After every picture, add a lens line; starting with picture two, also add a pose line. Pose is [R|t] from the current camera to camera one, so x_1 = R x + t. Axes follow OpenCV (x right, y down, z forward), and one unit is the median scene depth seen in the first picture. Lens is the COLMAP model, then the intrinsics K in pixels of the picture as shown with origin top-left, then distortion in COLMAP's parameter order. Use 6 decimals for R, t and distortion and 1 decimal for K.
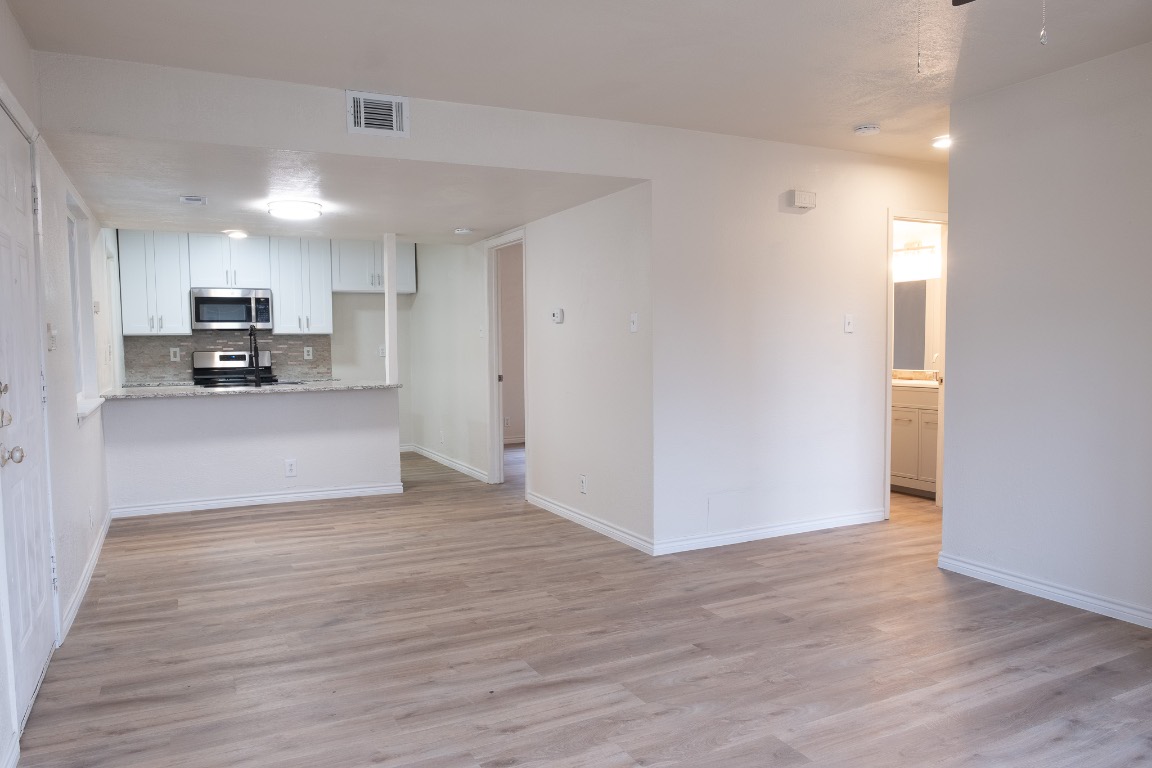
lens RADIAL K [[806.4, 0, 585.8], [0, 806.4, 394.7], [0, 0, 1]] dist [-0.023925, 0.011401]
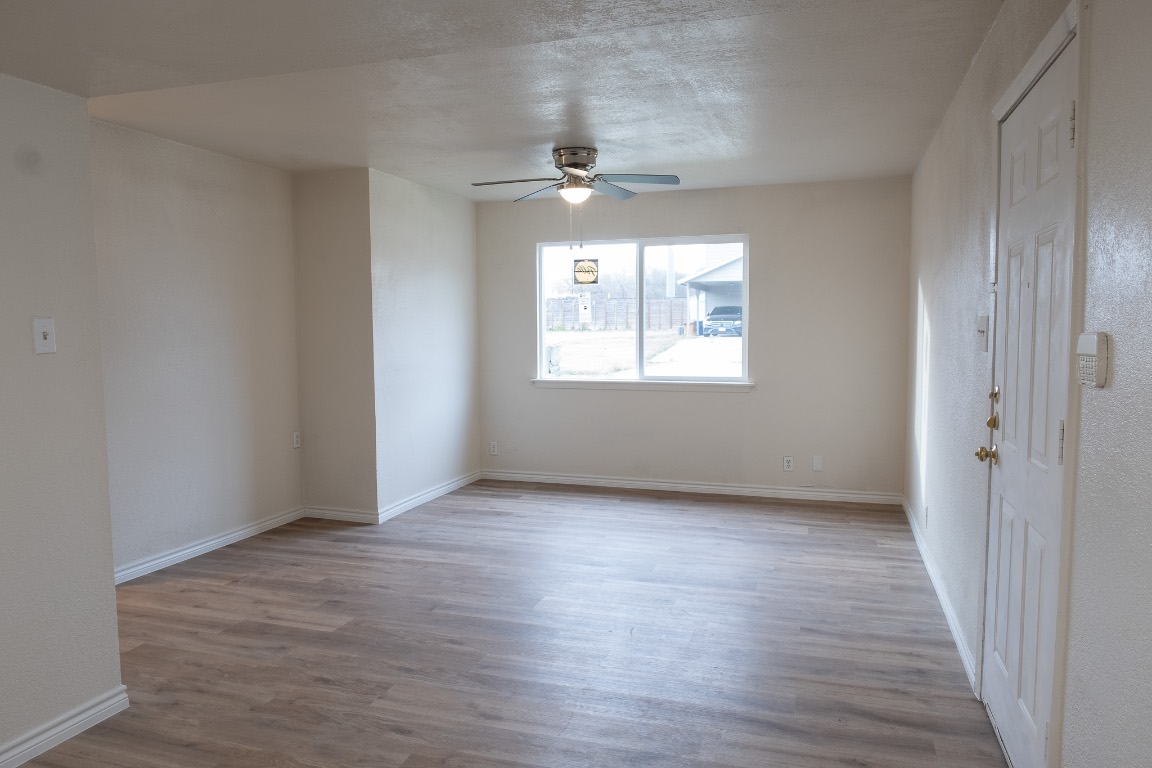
lens RADIAL K [[806.4, 0, 549.2], [0, 806.4, 385.1], [0, 0, 1]] dist [-0.023925, 0.011401]
pose [[-0.676734, -0.045318, 0.734831, -0.534826], [0.060109, 0.991371, 0.116496, -0.093514], [-0.733770, 0.123007, -0.668170, 1.041554]]
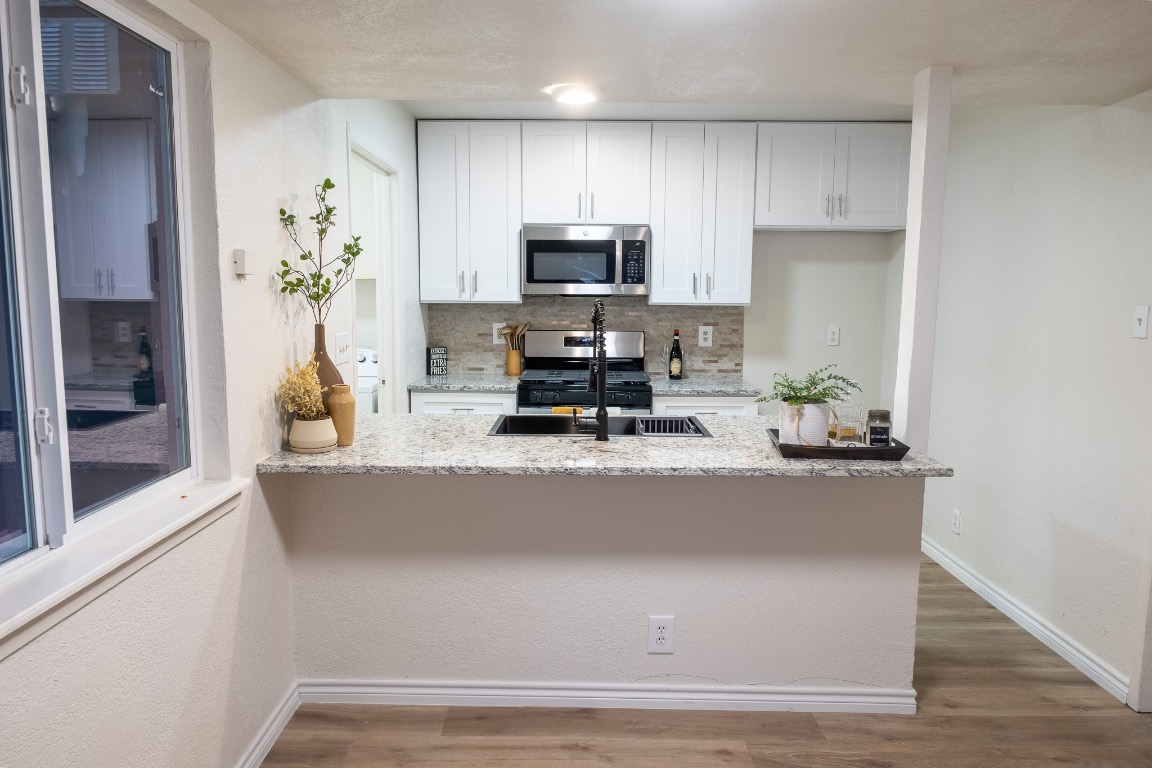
lens RADIAL K [[806.4, 0, 555.0], [0, 806.4, 397.5], [0, 0, 1]] dist [-0.023925, 0.011401]
pose [[0.877667, 0.080274, -0.472501, -0.269257], [-0.046822, 0.995519, 0.082159, -0.083945], [0.476978, -0.049985, 0.877492, 0.724993]]
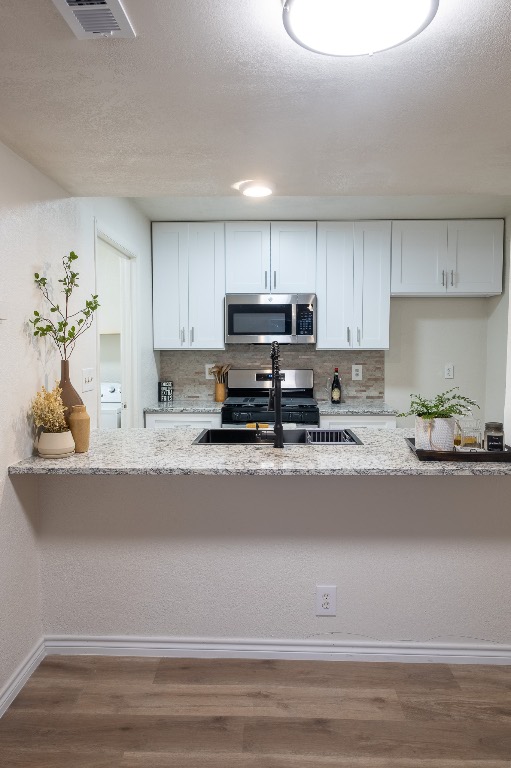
lens RADIAL K [[537.6, 0, 249.7], [0, 537.6, 380.4], [0, 0, 1]] dist [-0.023925, 0.011401]
pose [[0.871468, 0.040586, -0.488770, -0.289645], [-0.040783, 0.999115, 0.010248, -0.074892], [0.488754, 0.011003, 0.872352, 0.789183]]
